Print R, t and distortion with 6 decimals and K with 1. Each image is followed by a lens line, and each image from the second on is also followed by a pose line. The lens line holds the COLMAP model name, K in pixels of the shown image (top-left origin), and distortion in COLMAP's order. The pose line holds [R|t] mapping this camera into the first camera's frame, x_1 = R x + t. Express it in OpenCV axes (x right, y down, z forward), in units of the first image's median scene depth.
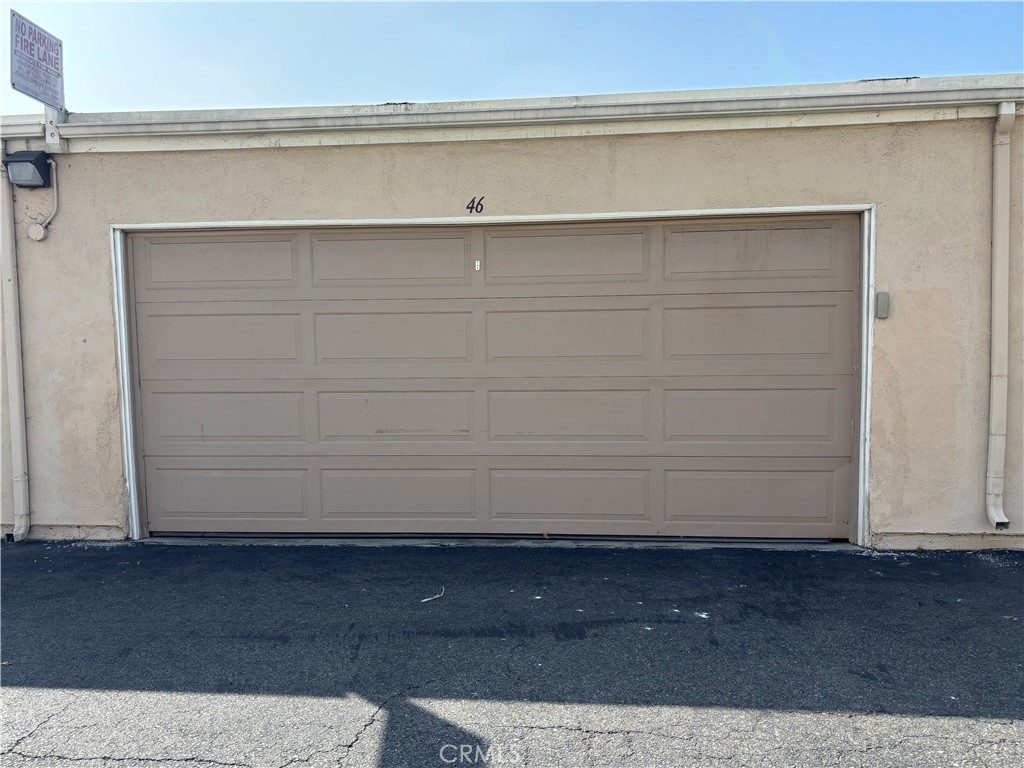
lens RADIAL K [[728.8, 0, 512.2], [0, 728.8, 386.7], [0, 0, 1]] dist [0.013910, 0.001895]
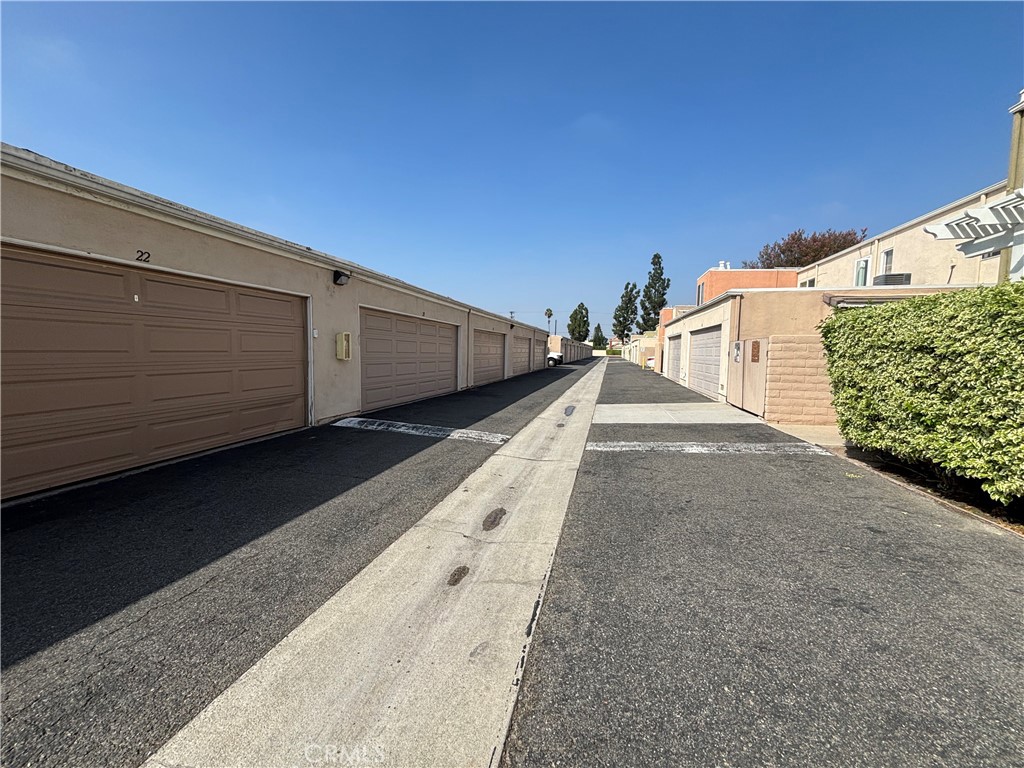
lens RADIAL K [[414.3, 0, 512.3], [0, 414.3, 382.5], [0, 0, 1]] dist [-0.003702, 0.000304]
pose [[0.153913, -0.058813, 0.986333, -0.856598], [0.036228, 0.997892, 0.053849, 0.008061], [-0.987420, 0.027444, 0.155719, 0.070570]]
